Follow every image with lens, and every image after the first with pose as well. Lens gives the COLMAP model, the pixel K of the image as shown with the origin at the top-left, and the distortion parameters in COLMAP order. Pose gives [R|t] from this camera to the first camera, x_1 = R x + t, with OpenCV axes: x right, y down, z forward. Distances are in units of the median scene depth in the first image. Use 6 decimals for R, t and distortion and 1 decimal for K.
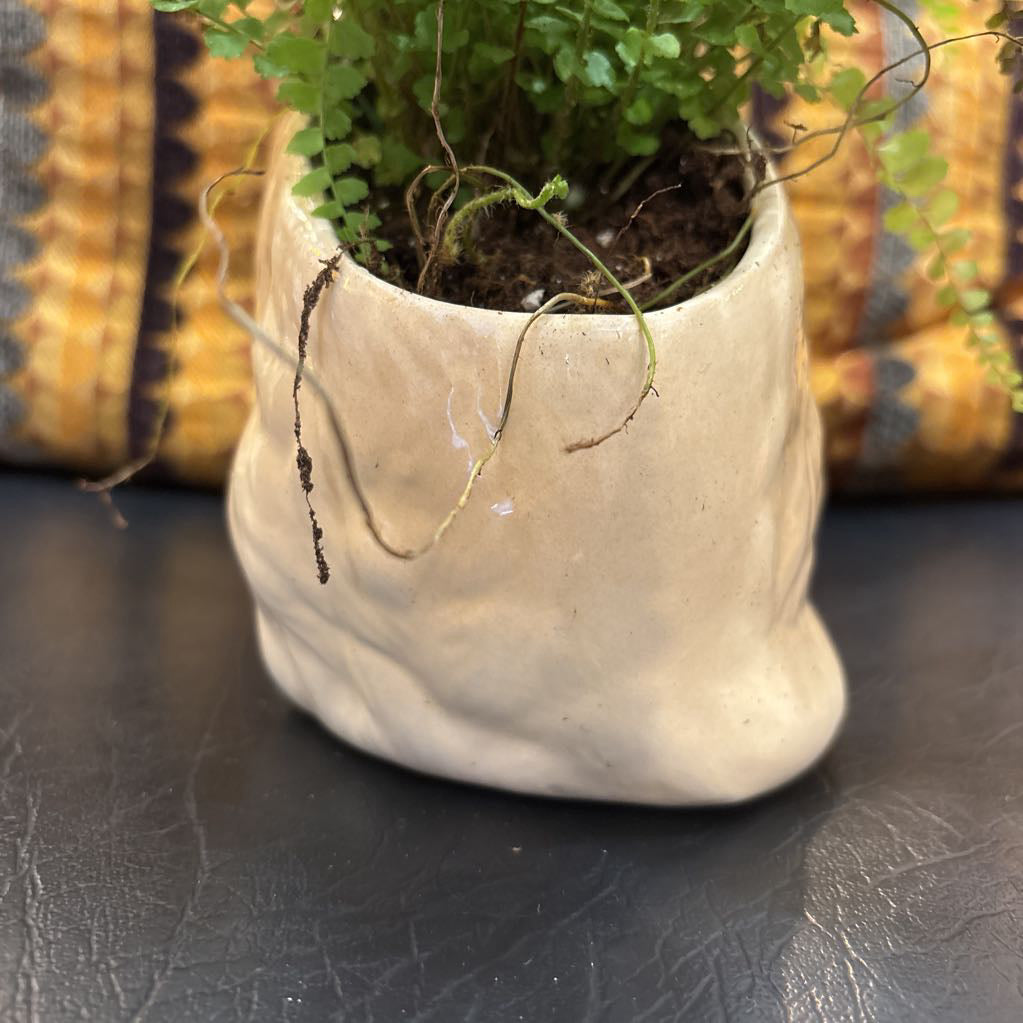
lens RADIAL K [[1208.6, 0, 511.5], [0, 1208.6, 511.5], [0, 0, 1]] dist [-0.165772, 0.297476]
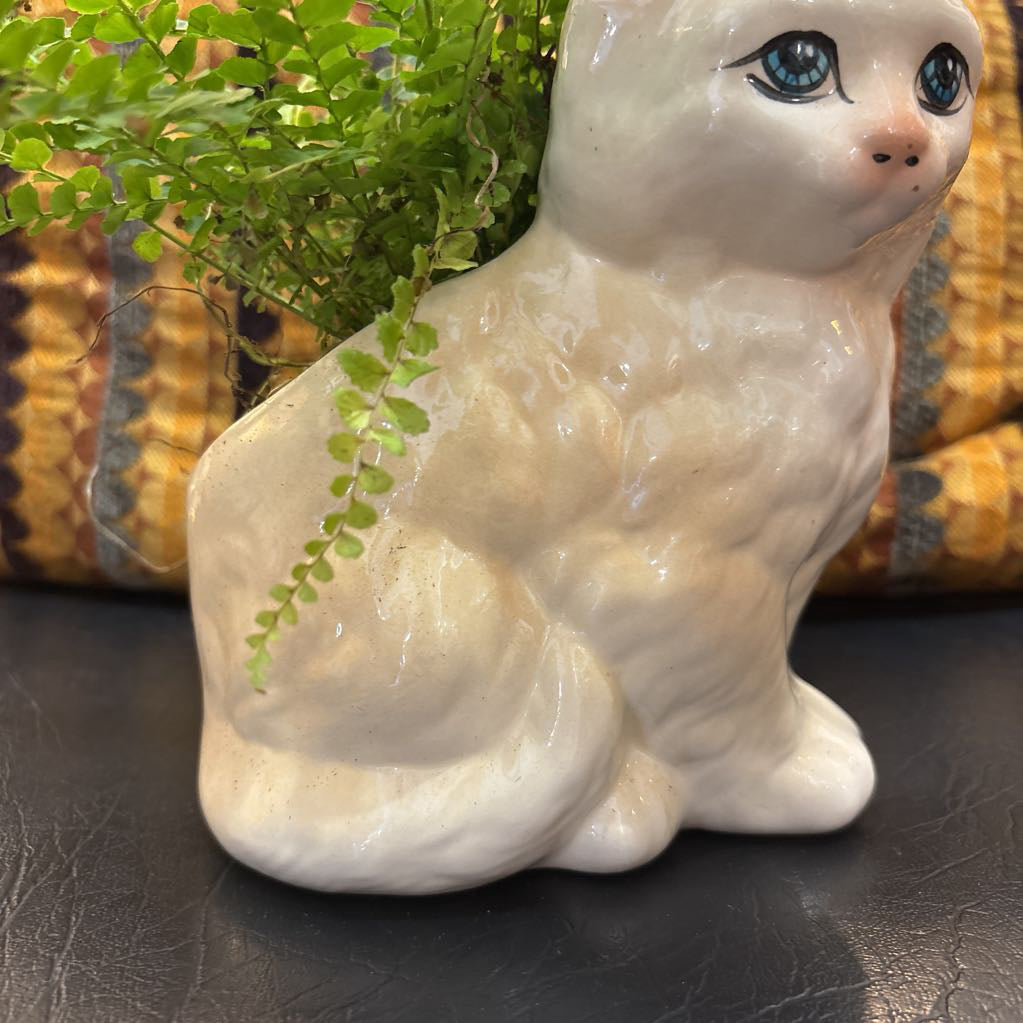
lens RADIAL K [[1175.4, 0, 489.5], [0, 1175.4, 509.1], [0, 0, 1]] dist [-0.020475, -0.025202]
pose [[0.986965, -0.035644, -0.156941, 0.223695], [0.027454, 0.998161, -0.054049, -0.103516], [0.158579, 0.049036, 0.986128, -0.152121]]
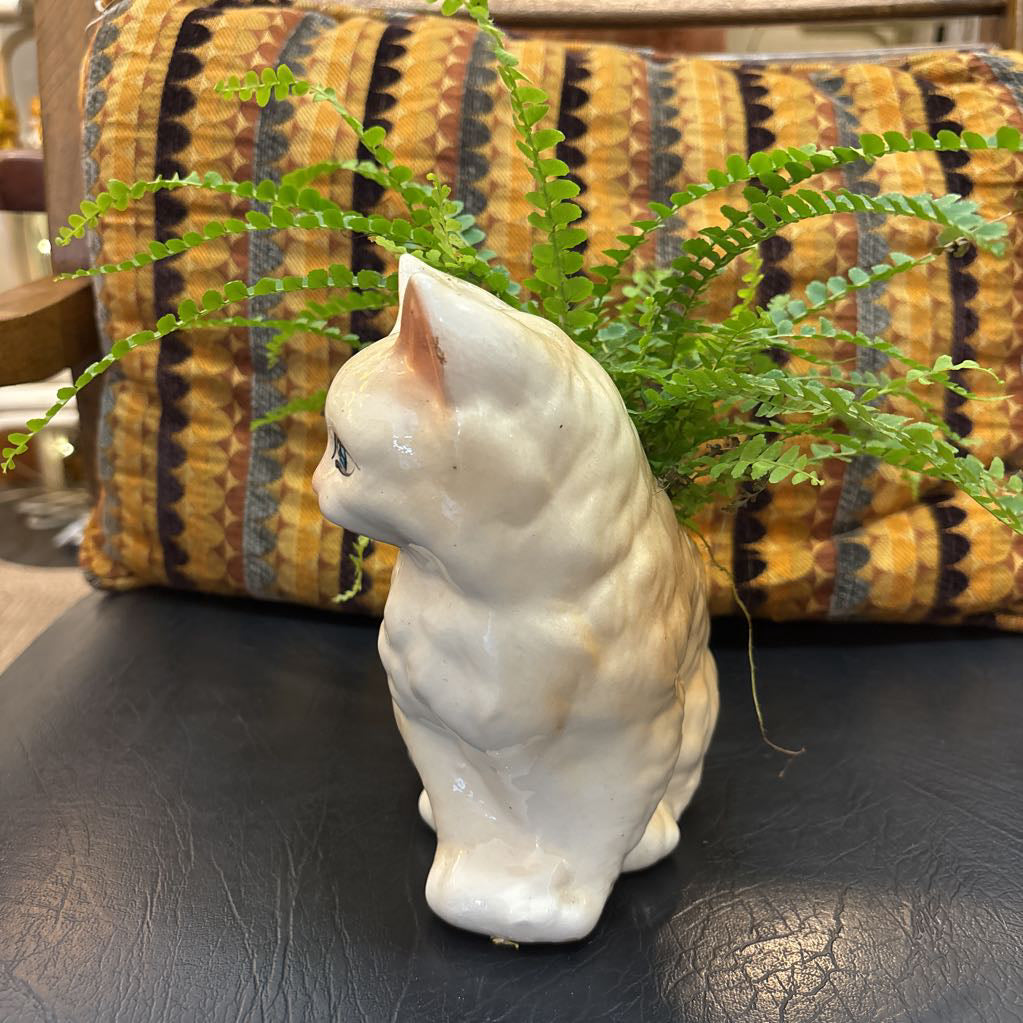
lens RADIAL K [[1170.3, 0, 492.9], [0, 1170.3, 524.6], [0, 0, 1]] dist [-0.049533, 0.106266]
pose [[0.991300, 0.000894, -0.131619, 0.145831], [0.009522, 0.996869, 0.078490, -0.551538], [0.131277, -0.079061, 0.988188, -0.948758]]
